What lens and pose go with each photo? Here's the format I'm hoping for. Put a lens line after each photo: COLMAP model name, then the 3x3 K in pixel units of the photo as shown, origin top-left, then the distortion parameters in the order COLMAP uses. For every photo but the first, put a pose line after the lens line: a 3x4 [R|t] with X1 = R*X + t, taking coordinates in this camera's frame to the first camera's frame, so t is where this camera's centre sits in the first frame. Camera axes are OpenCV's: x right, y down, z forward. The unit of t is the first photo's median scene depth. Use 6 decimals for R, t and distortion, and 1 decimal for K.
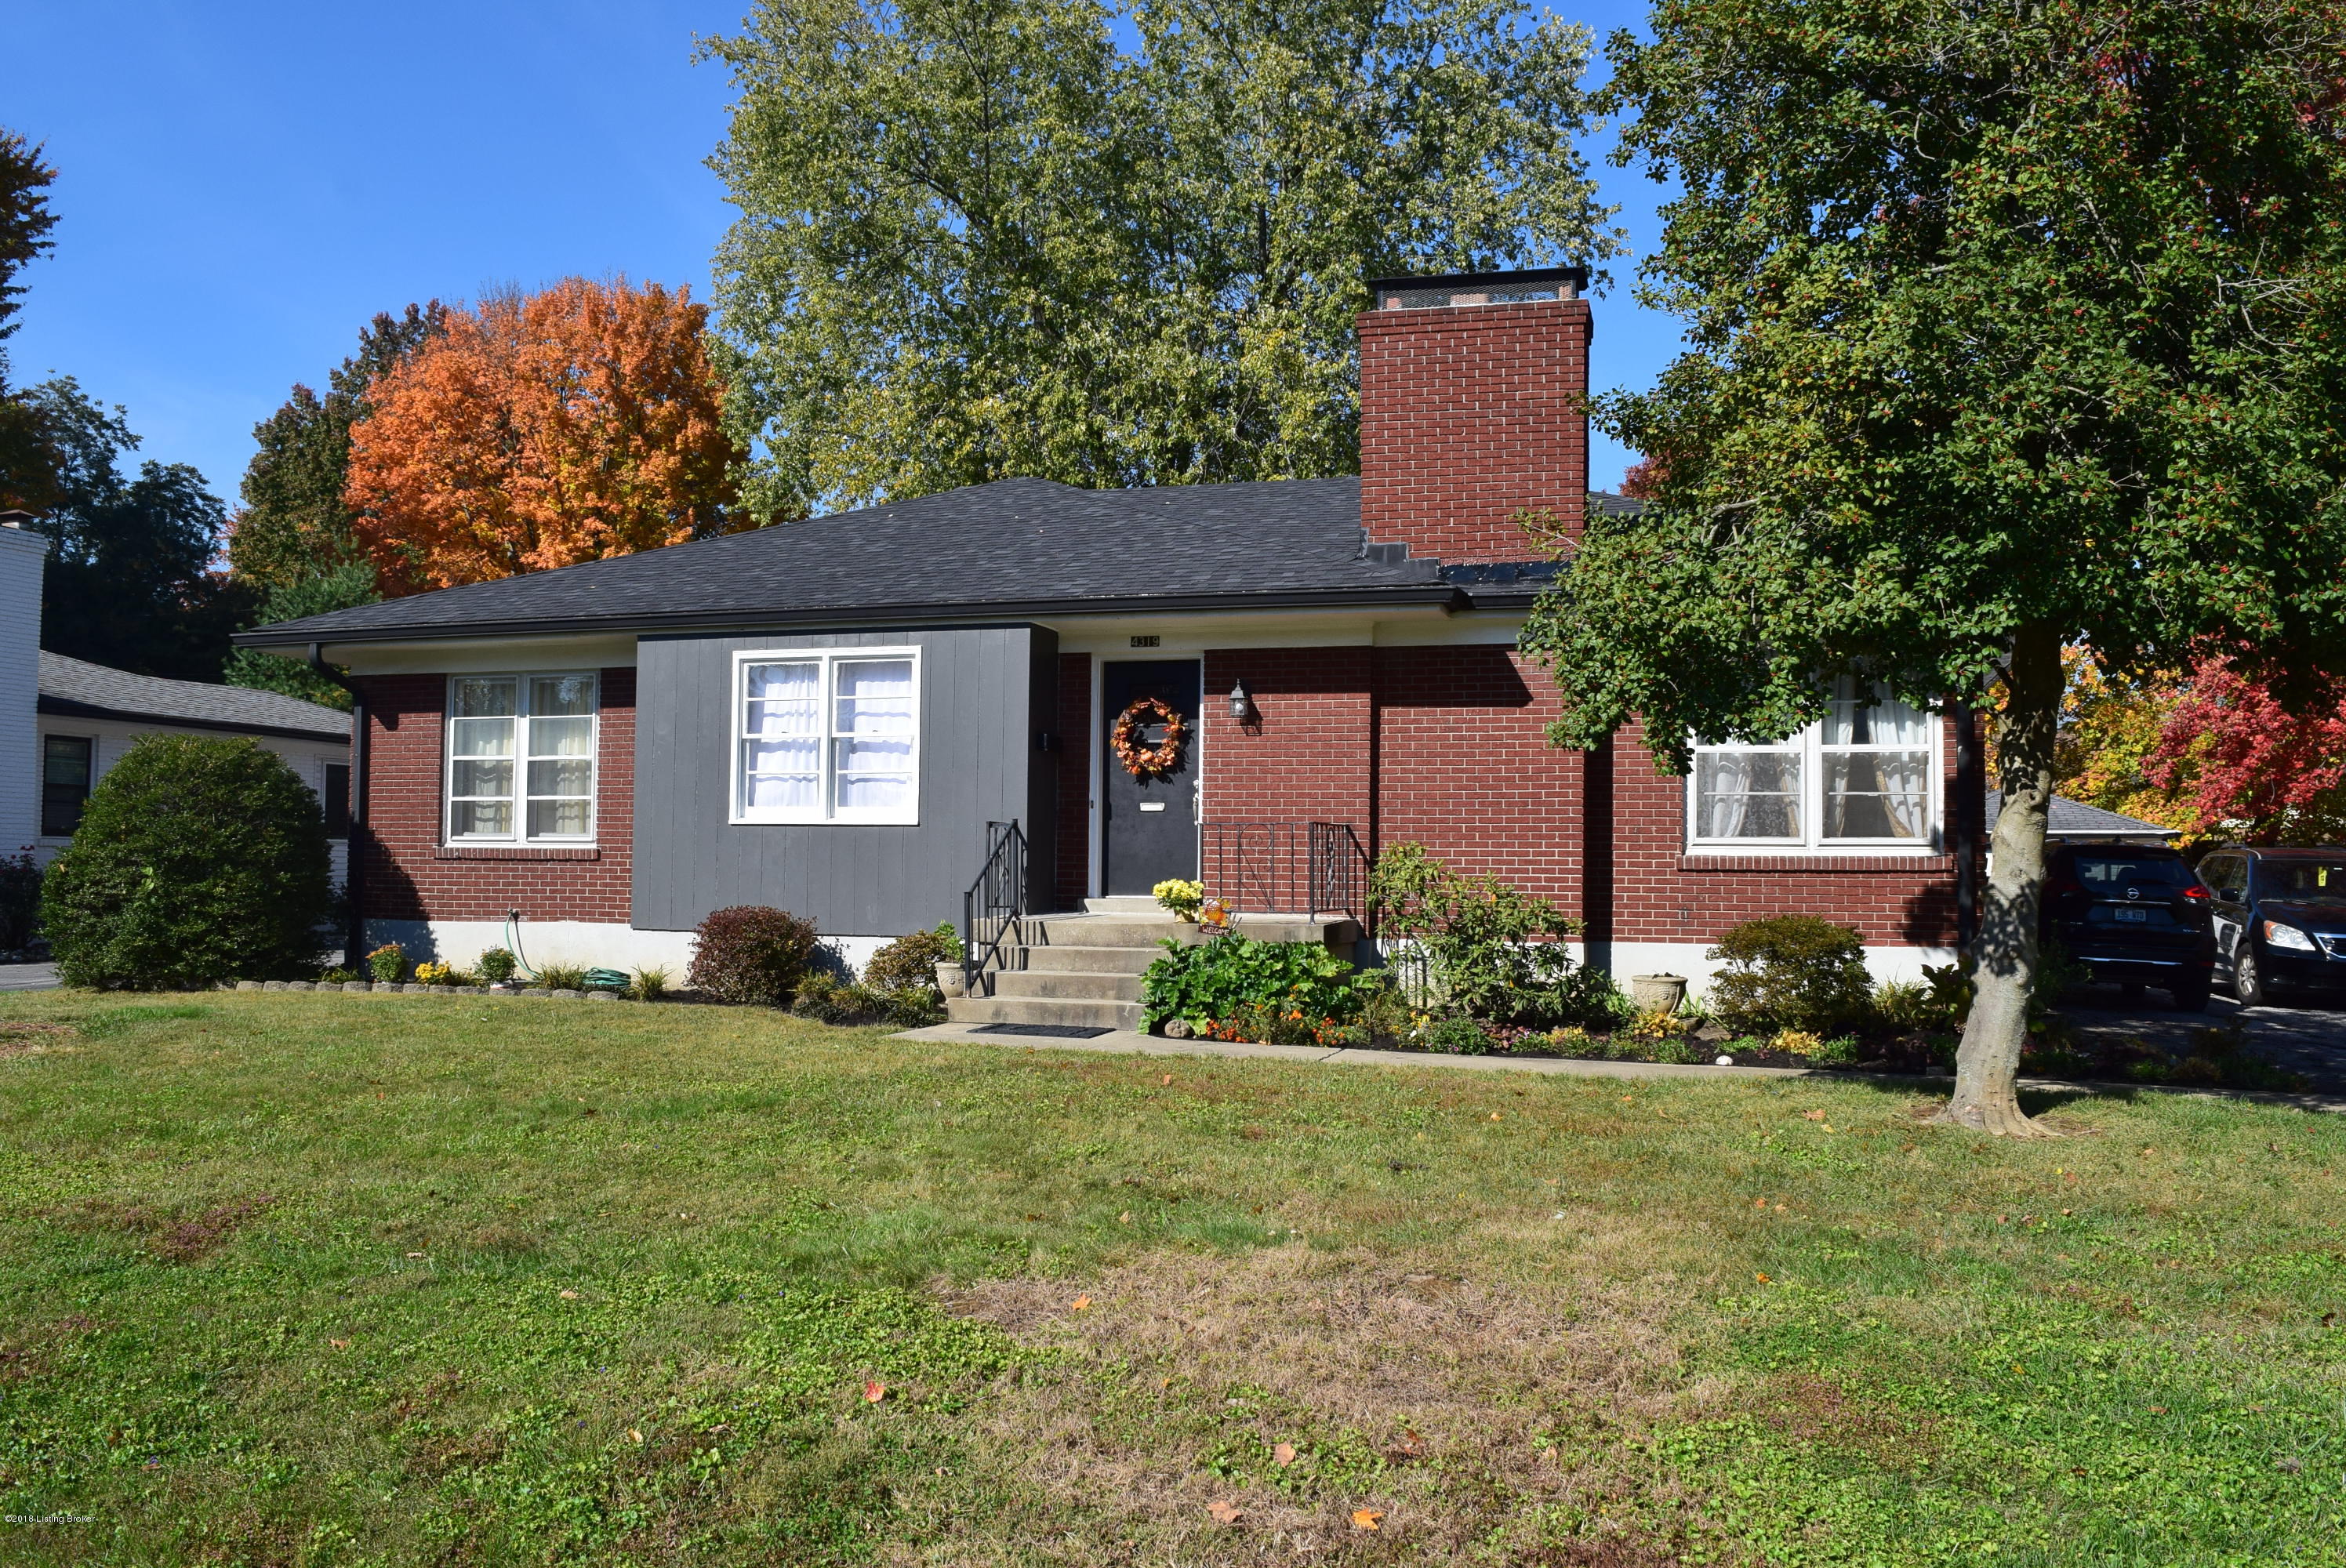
lens RADIAL K [[1874.0, 0, 1172.6], [0, 1874.0, 799.1], [0, 0, 1]] dist [-0.054795, -0.004328]
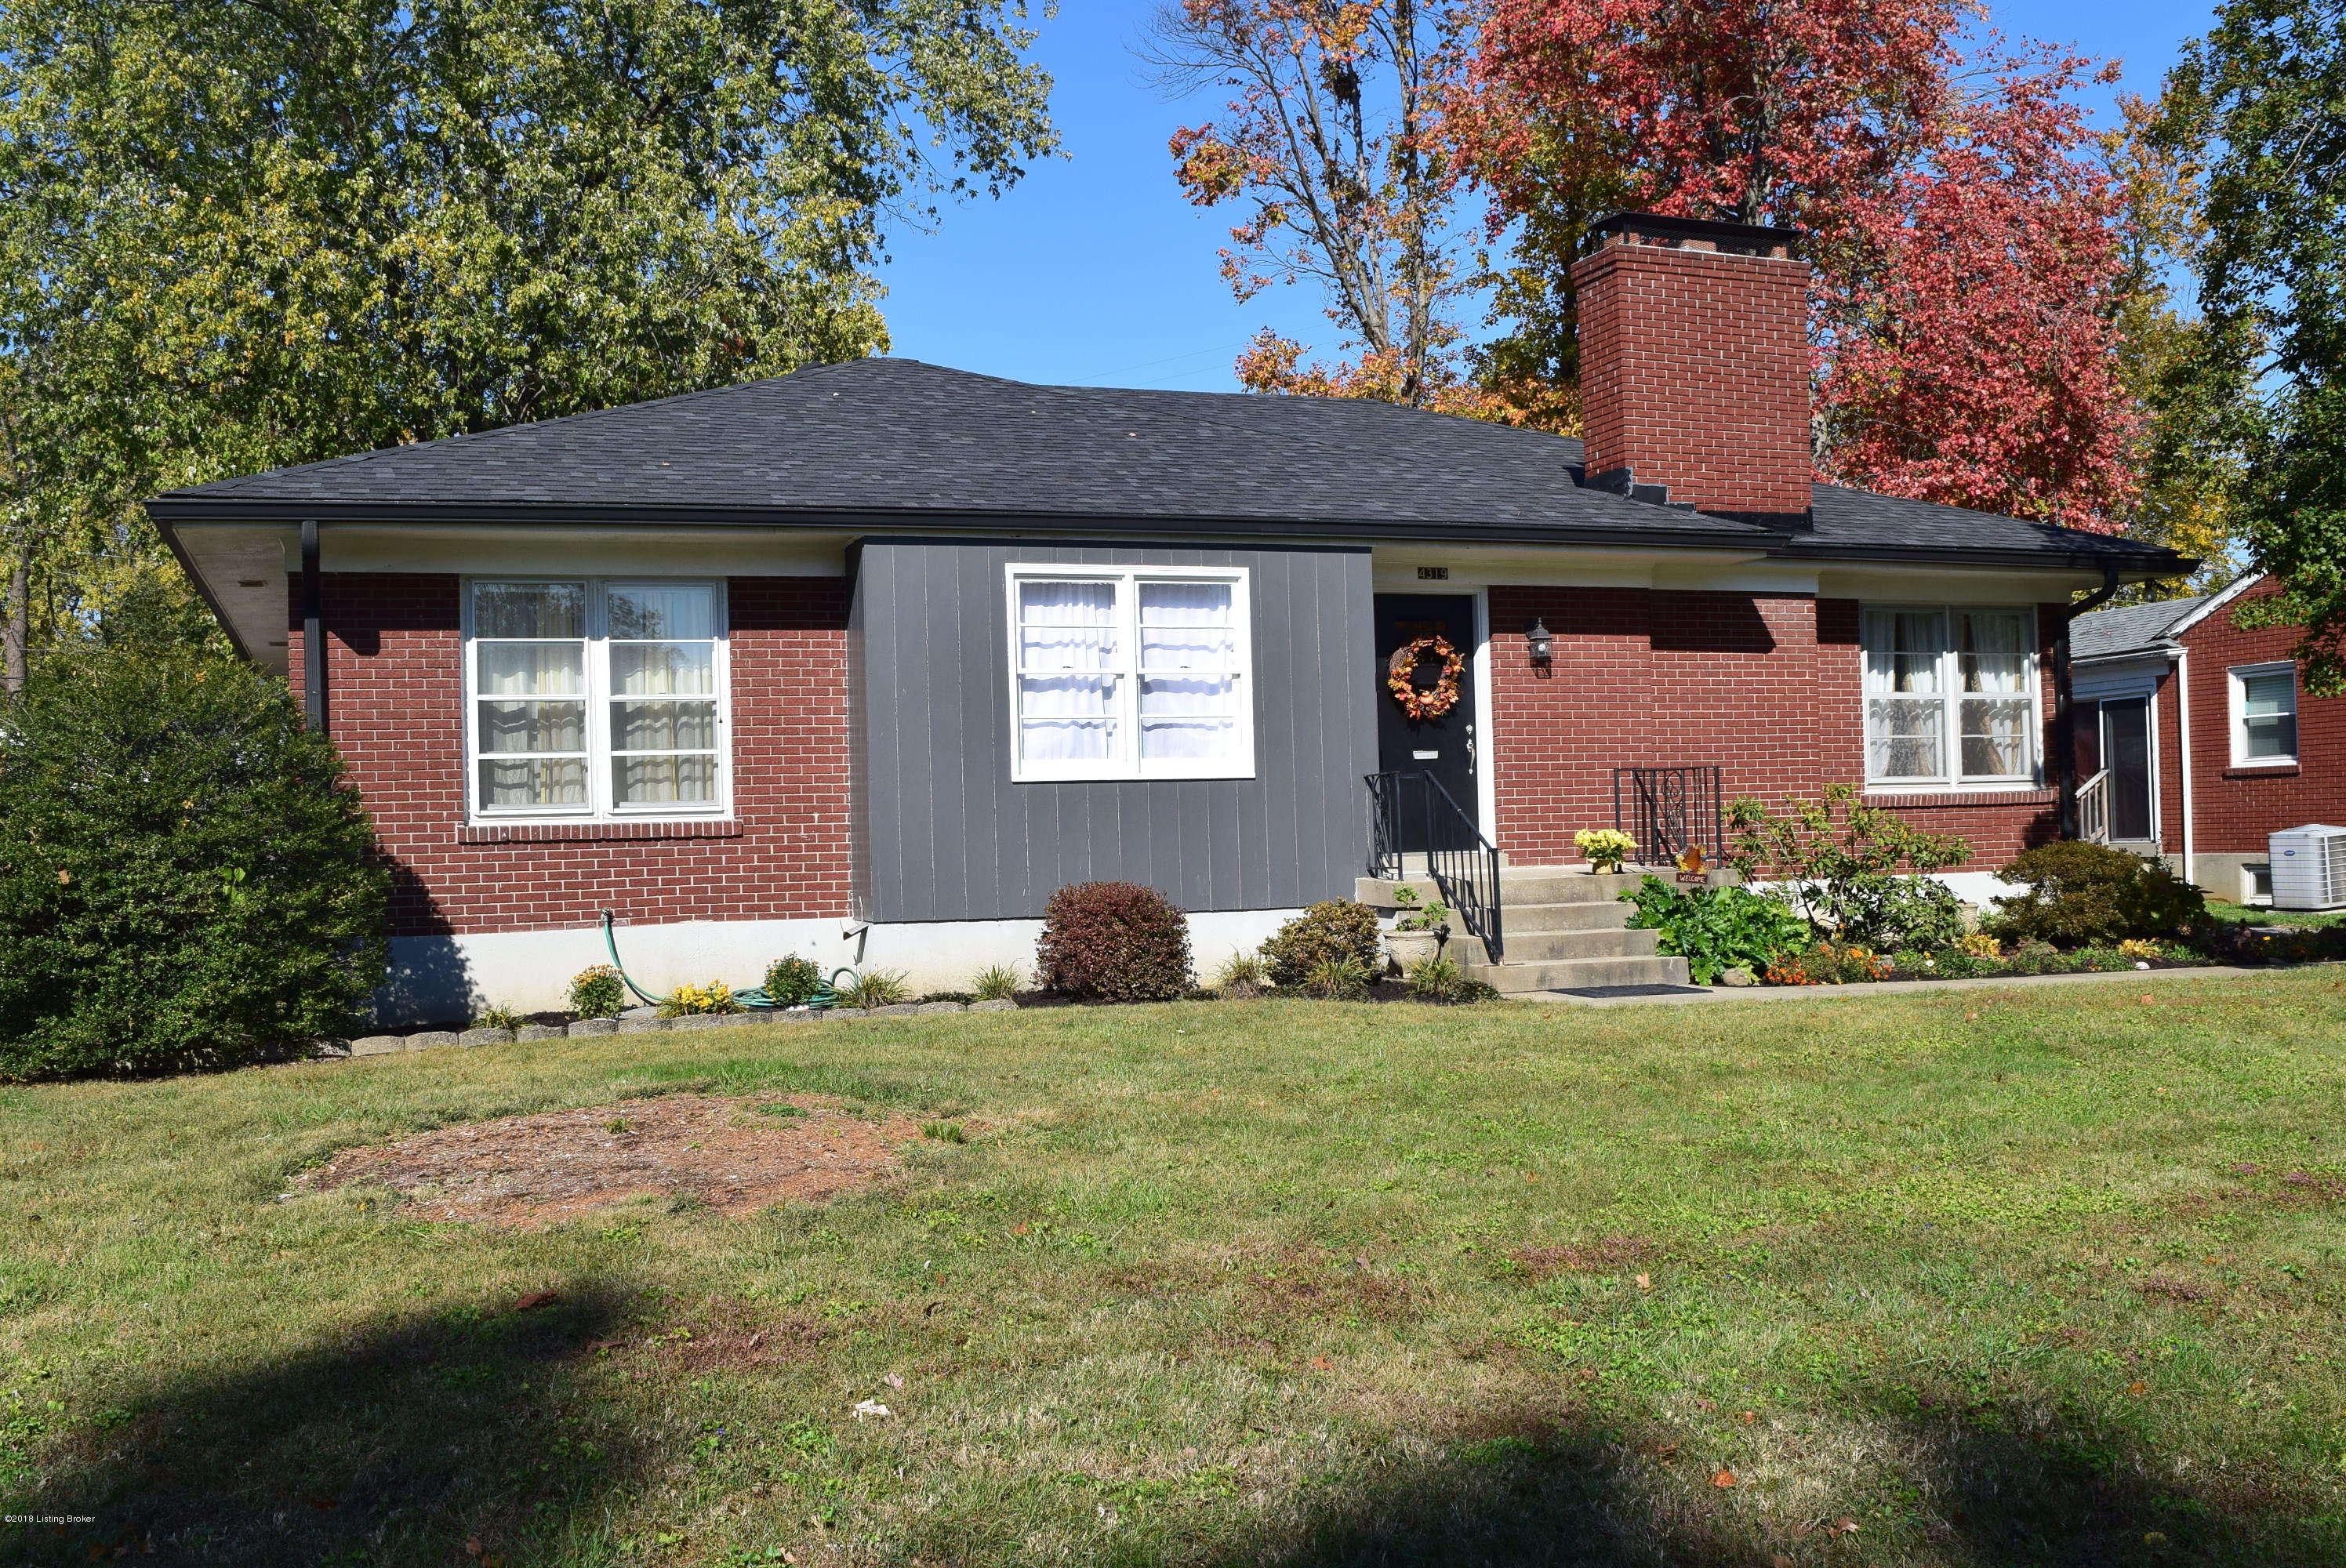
lens RADIAL K [[2251.7, 0, 1172.3], [0, 2251.7, 771.7], [0, 0, 1]] dist [-0.054609, 0.000000]
pose [[0.794599, -0.014395, 0.606964, -0.766631], [0.011001, 0.999896, 0.009311, 0.000797], [-0.607035, -0.000722, 0.794675, 0.203668]]
